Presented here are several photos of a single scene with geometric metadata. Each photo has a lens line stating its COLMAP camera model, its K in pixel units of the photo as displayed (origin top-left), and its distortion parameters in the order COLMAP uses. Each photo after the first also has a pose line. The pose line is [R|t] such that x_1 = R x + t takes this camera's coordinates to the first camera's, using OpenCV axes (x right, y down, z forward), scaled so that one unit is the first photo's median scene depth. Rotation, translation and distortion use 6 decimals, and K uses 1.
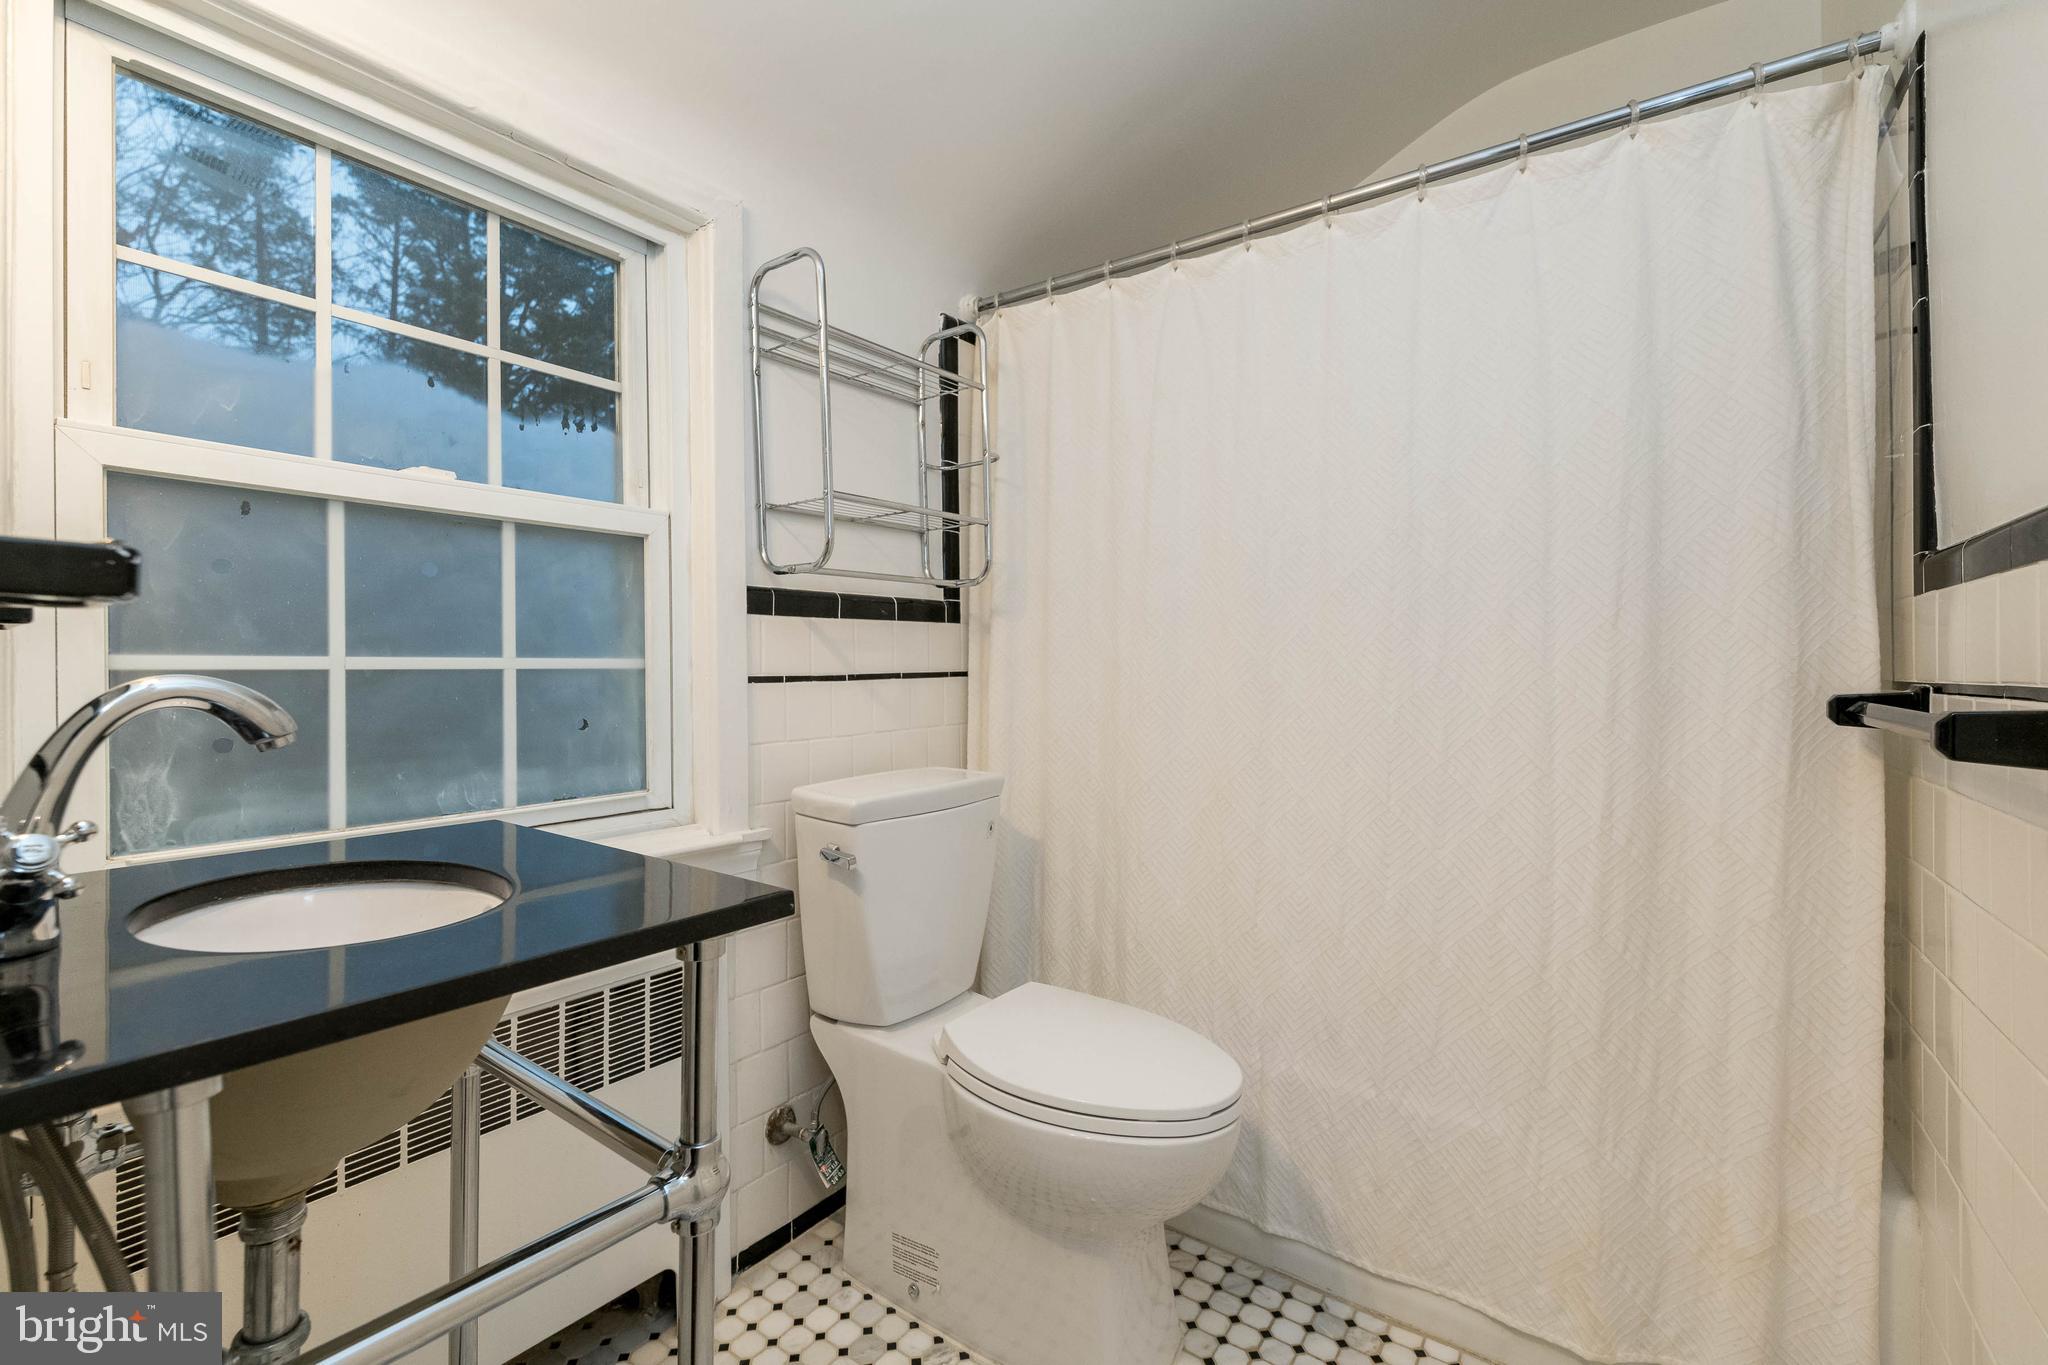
lens RADIAL K [[886.1, 0, 1017.9], [0, 886.1, 668.4], [0, 0, 1]] dist [-0.000441, -0.000080]
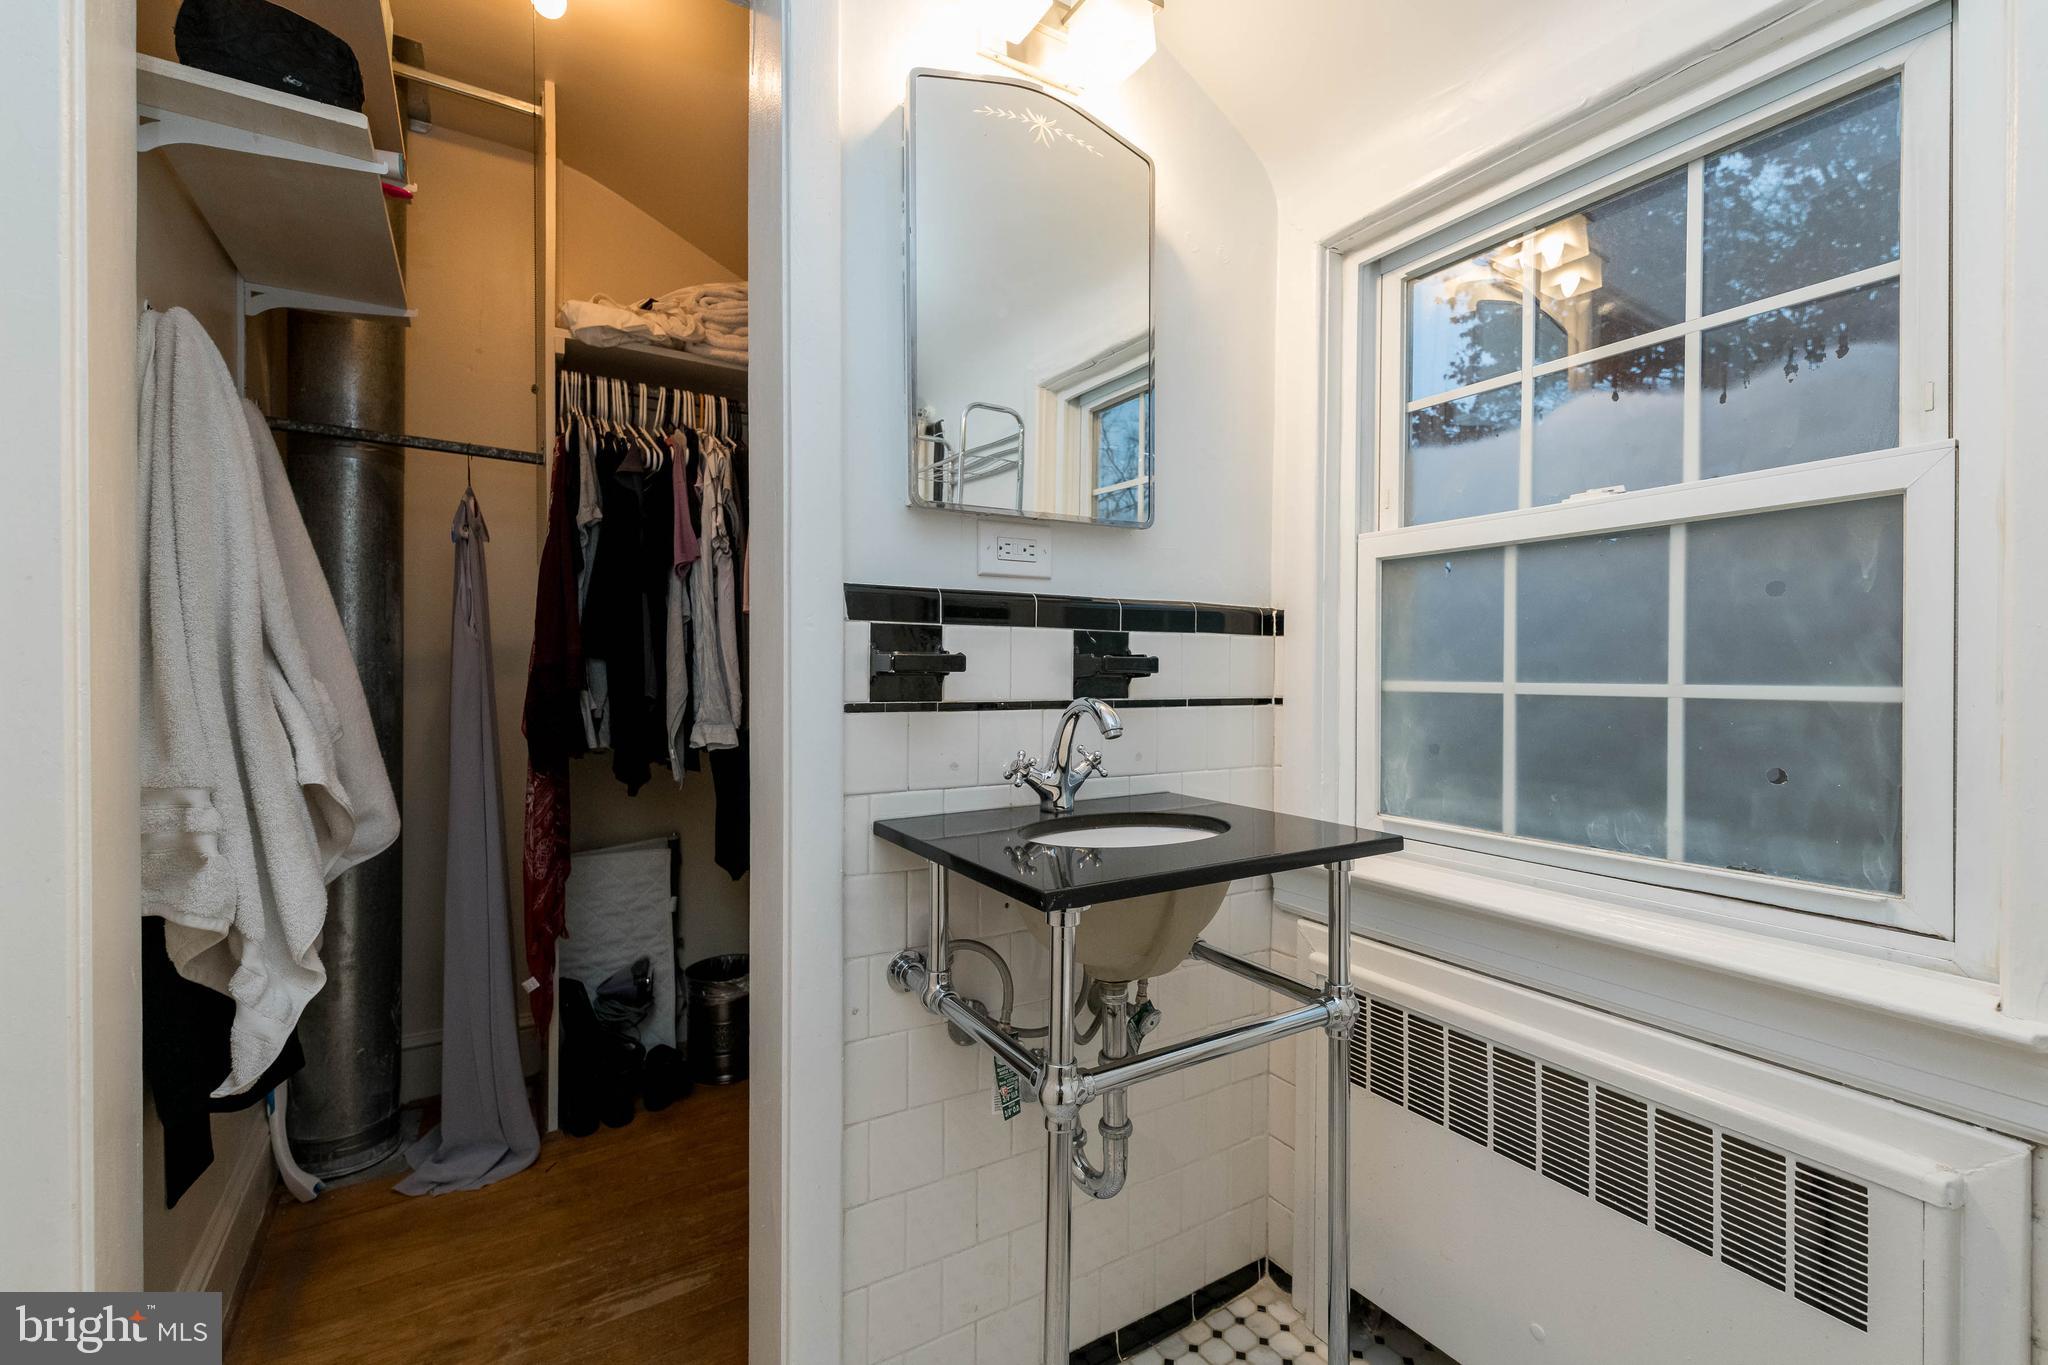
lens RADIAL K [[935.3, 0, 1024.0], [0, 935.3, 682.5], [0, 0, 1]] dist [0.000012, -0.000007]
pose [[-0.405380, -0.001258, -0.914148, 0.484477], [-0.016168, 0.999852, 0.005794, -0.008530], [0.914005, 0.017129, -0.405340, 0.781372]]
